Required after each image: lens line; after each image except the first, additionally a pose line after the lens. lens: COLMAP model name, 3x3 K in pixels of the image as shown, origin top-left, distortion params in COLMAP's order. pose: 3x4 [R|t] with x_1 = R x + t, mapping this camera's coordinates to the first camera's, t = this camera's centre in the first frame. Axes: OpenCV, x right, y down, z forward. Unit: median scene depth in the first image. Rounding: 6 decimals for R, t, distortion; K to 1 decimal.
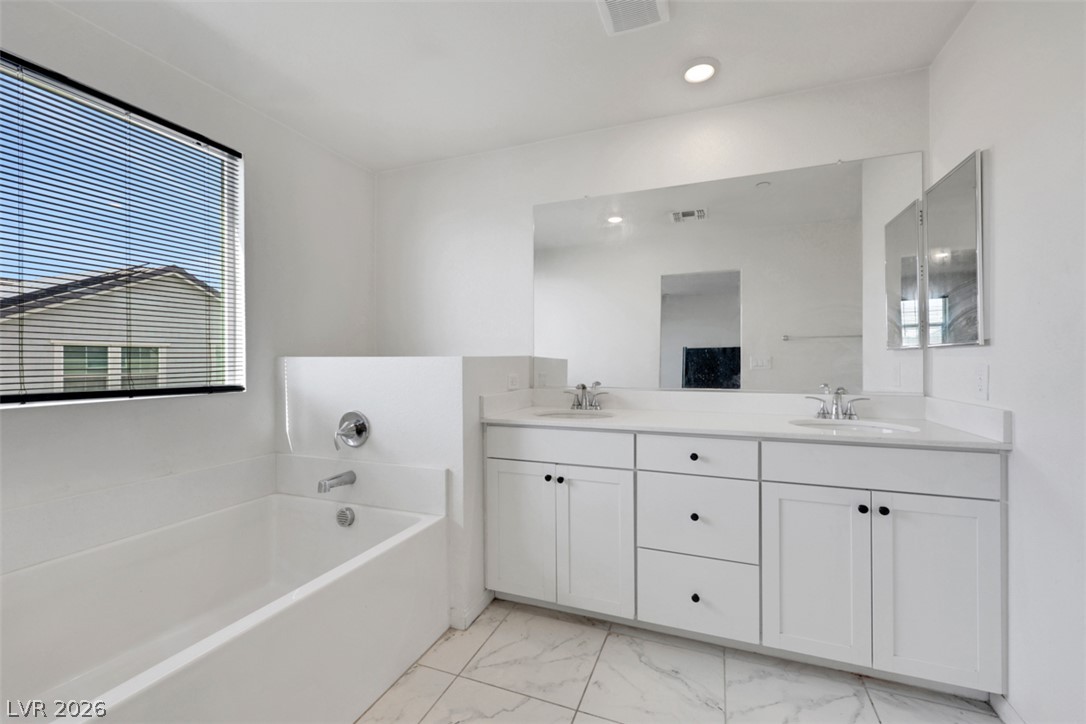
lens RADIAL K [[445.1, 0, 540.3], [0, 445.1, 356.9], [0, 0, 1]] dist [-0.000566, -0.000040]
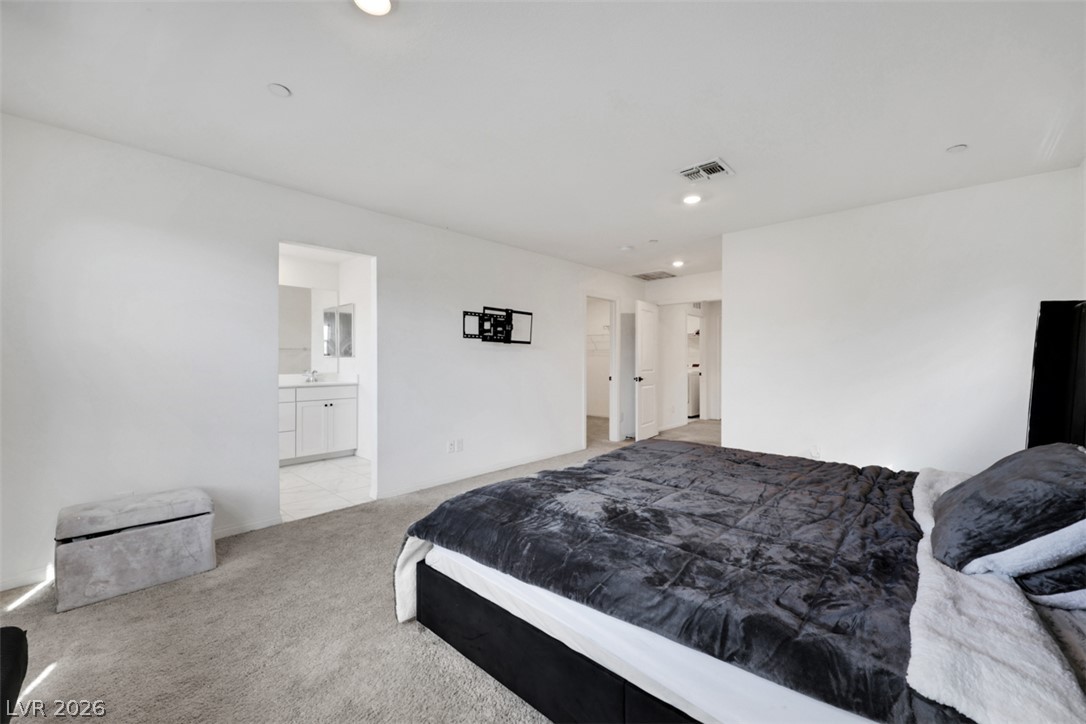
lens RADIAL K [[445.1, 0, 540.3], [0, 445.1, 356.9], [0, 0, 1]] dist [-0.000566, -0.000040]
pose [[0.369584, 0.002065, 0.929195, -1.652983], [0.000803, 0.999996, -0.002542, -0.013406], [-0.929197, 0.001686, 0.369581, -1.604988]]
